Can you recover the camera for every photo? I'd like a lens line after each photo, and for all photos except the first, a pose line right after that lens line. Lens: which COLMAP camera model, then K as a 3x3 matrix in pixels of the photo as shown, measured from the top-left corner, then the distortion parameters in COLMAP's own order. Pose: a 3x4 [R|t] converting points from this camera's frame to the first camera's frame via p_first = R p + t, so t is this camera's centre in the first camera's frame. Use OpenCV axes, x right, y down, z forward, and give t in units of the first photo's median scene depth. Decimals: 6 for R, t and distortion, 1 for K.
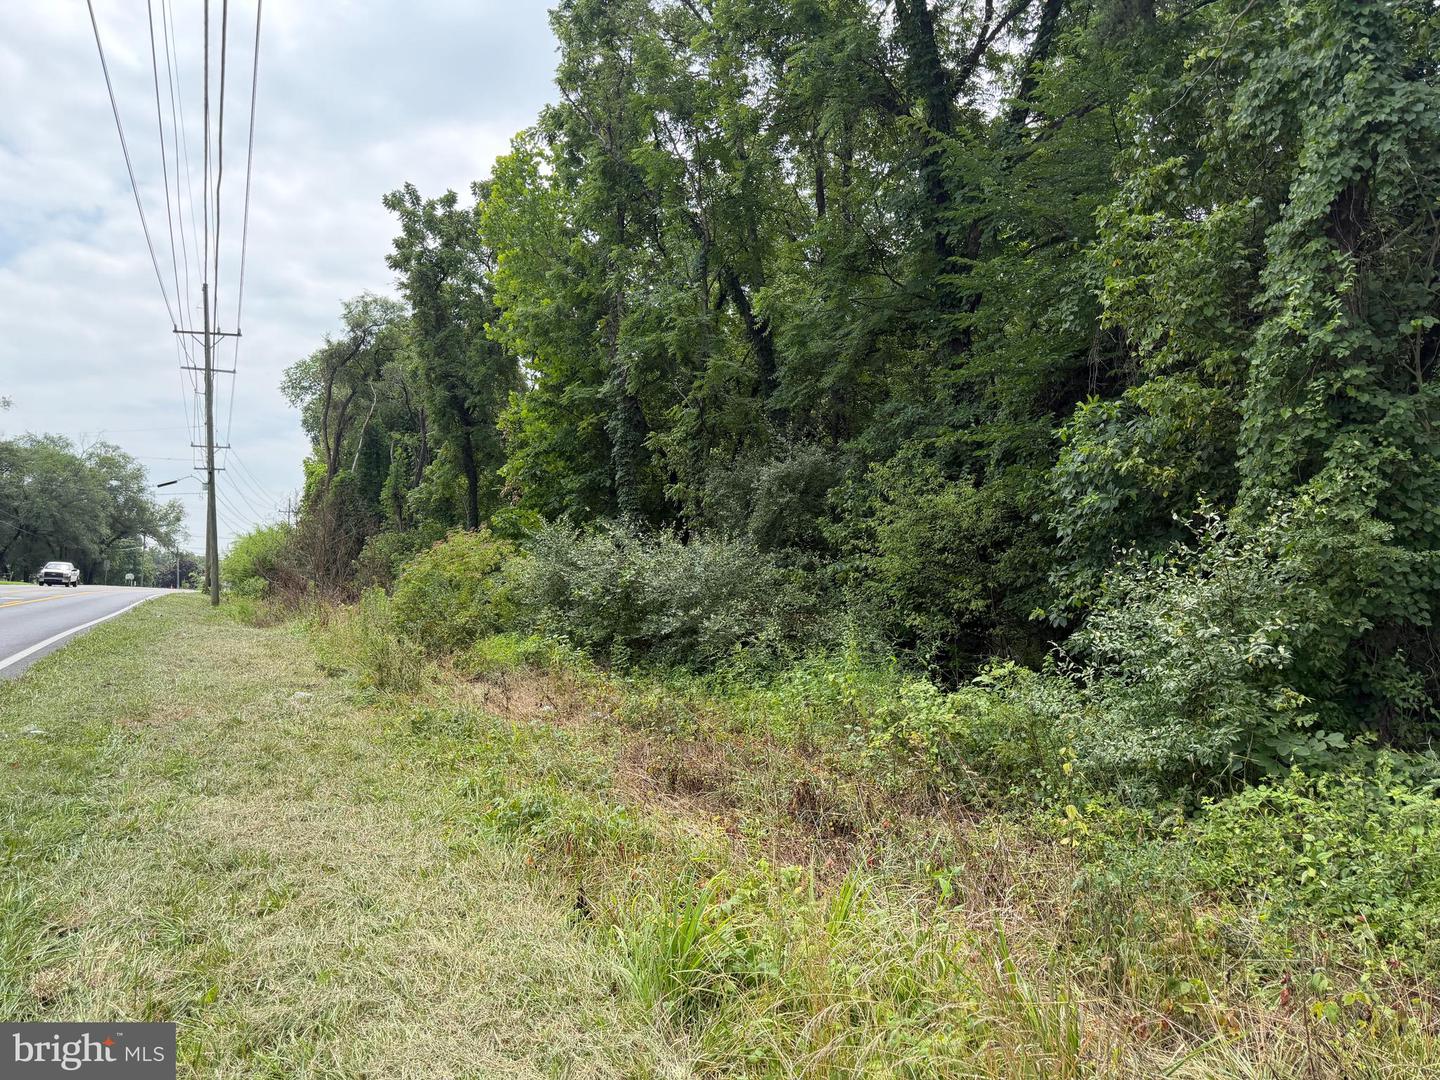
lens RADIAL K [[984.9, 0, 720.0], [0, 984.9, 540.0], [0, 0, 1]] dist [-0.006444, -0.000546]
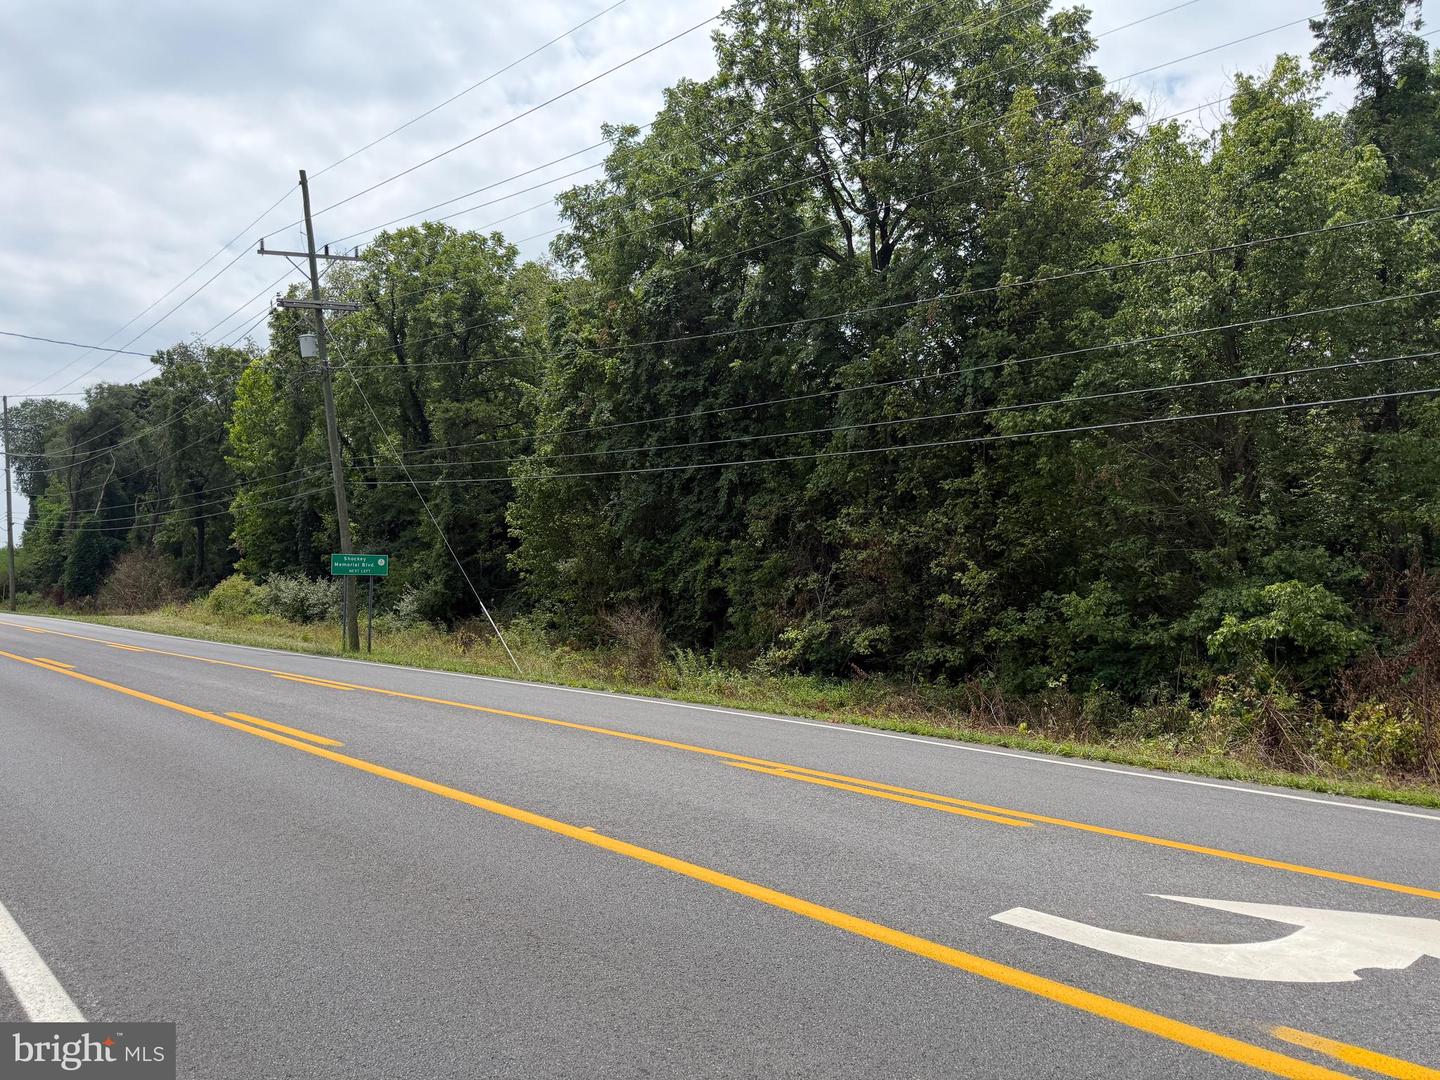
lens RADIAL K [[984.9, 0, 720.0], [0, 984.9, 540.0], [0, 0, 1]] dist [-0.006444, -0.000546]
pose [[0.955548, 0.006465, 0.294766, 0.034629], [-0.004854, 0.999969, -0.006196, -0.016936], [-0.294797, 0.004490, 0.955549, -0.325649]]
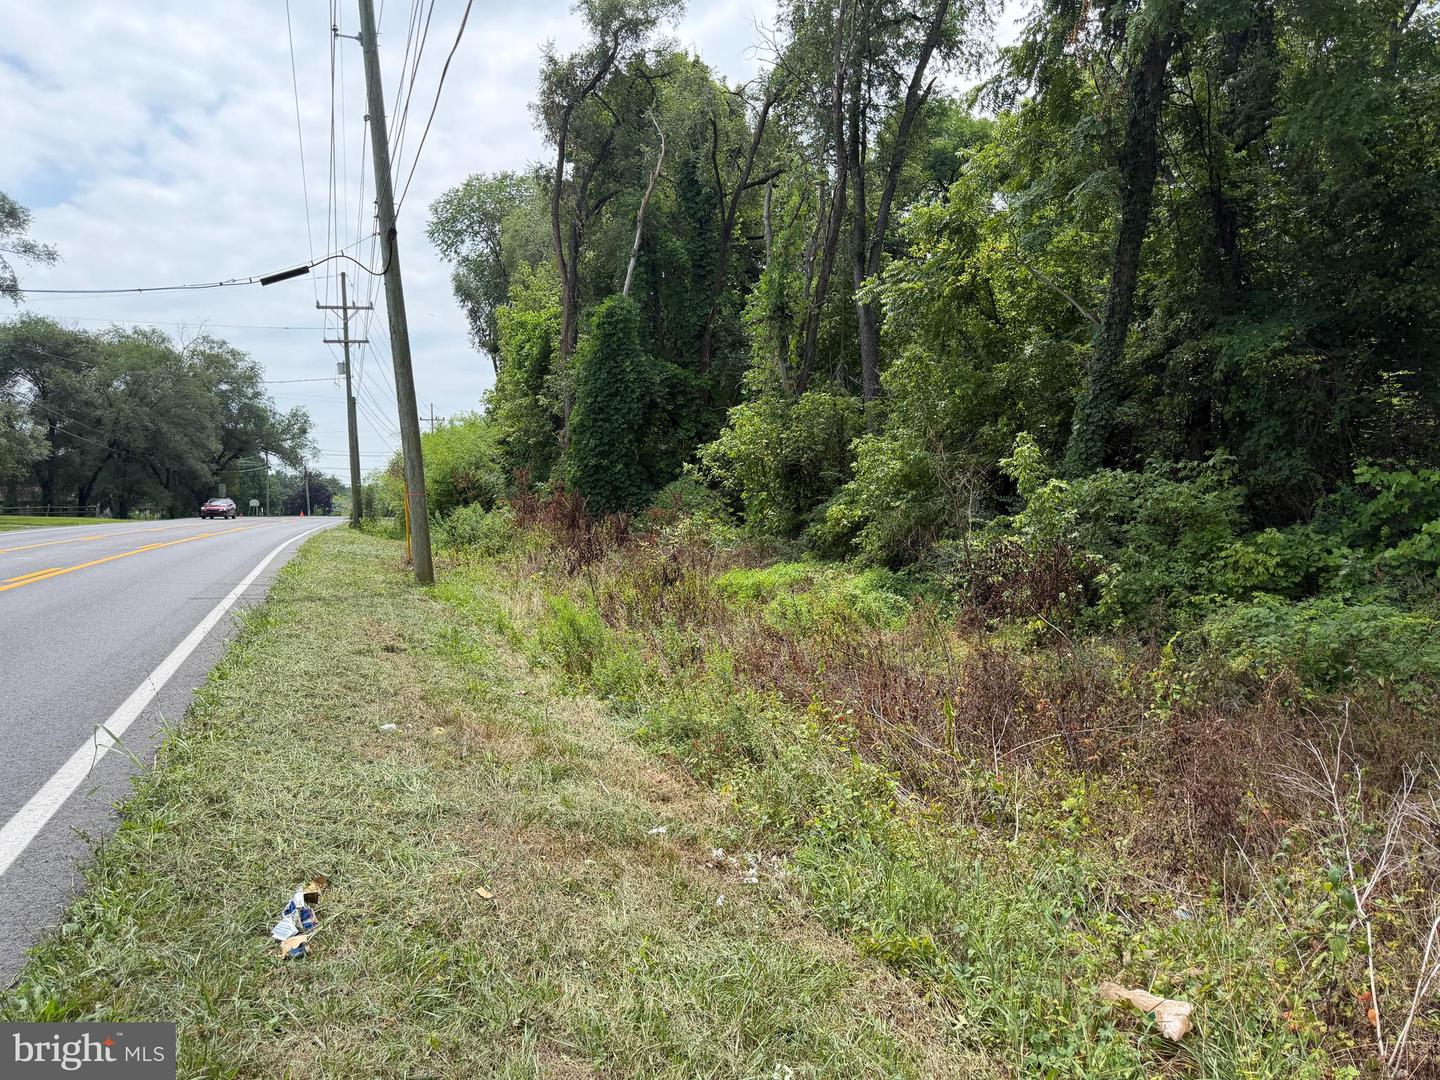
lens RADIAL K [[987.1, 0, 720.0], [0, 987.1, 540.0], [0, 0, 1]] dist [0.001328, -0.002665]
pose [[0.993903, -0.022685, -0.107897, -0.150328], [0.032540, 0.995367, 0.090470, 0.006795], [0.105345, -0.093429, 0.990037, 0.267780]]
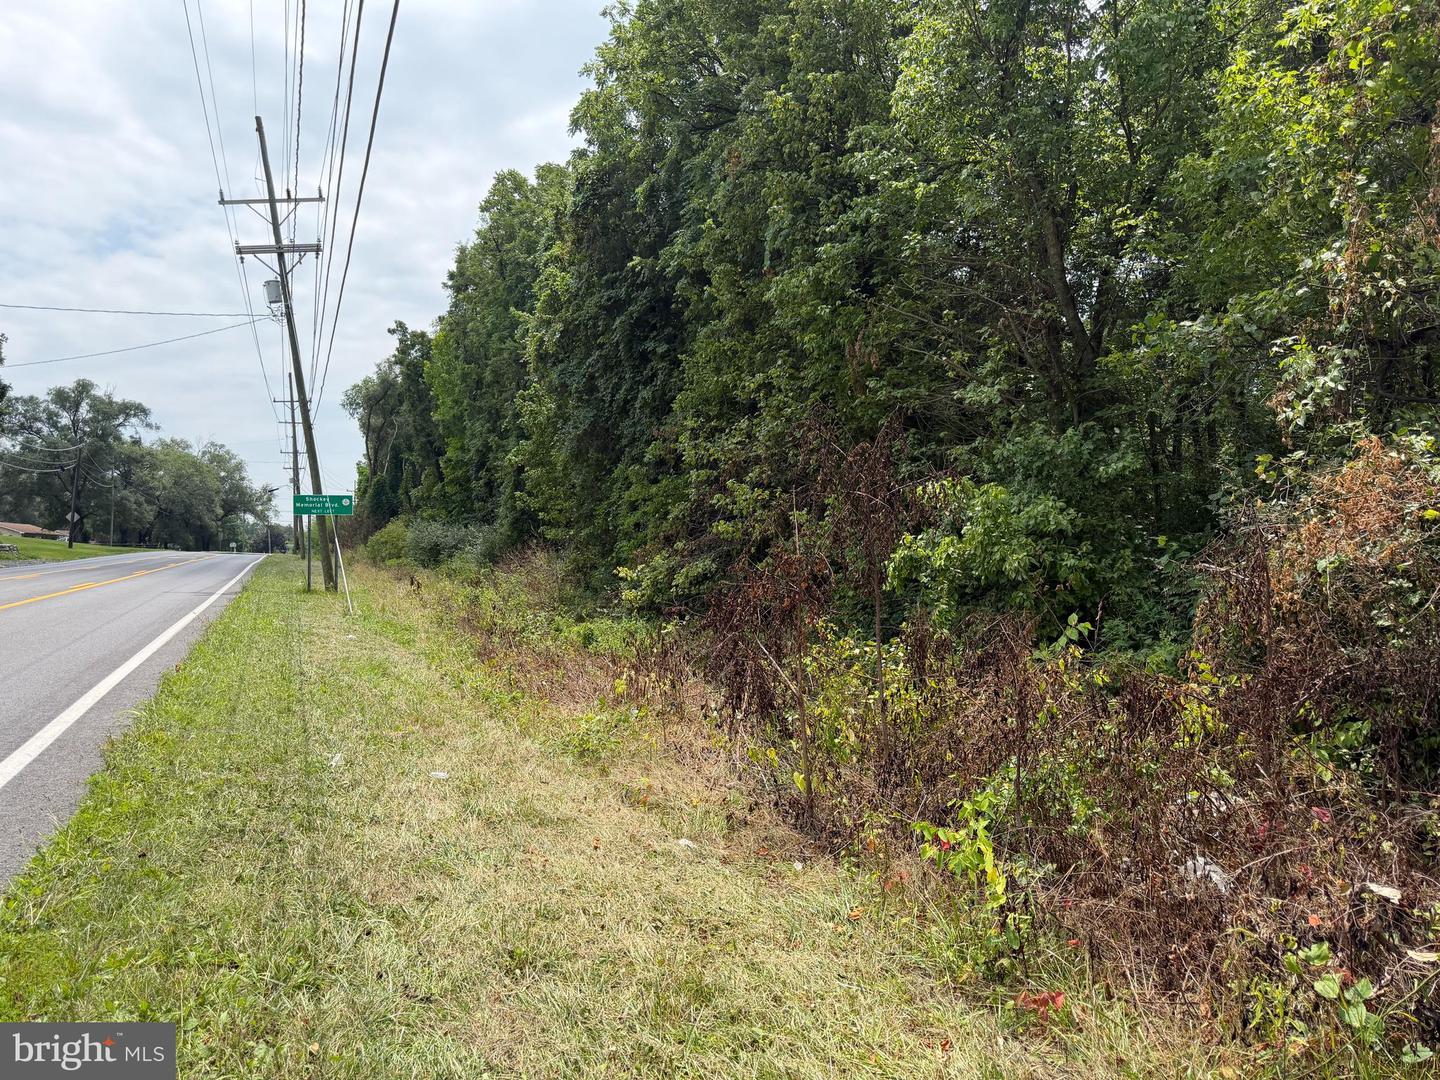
lens RADIAL K [[984.9, 0, 720.0], [0, 984.9, 540.0], [0, 0, 1]] dist [-0.006444, -0.000546]
pose [[0.997634, -0.017316, -0.066532, 0.149212], [0.020028, 0.998986, 0.040314, -0.010327], [0.065766, -0.041551, 0.996970, -0.302880]]
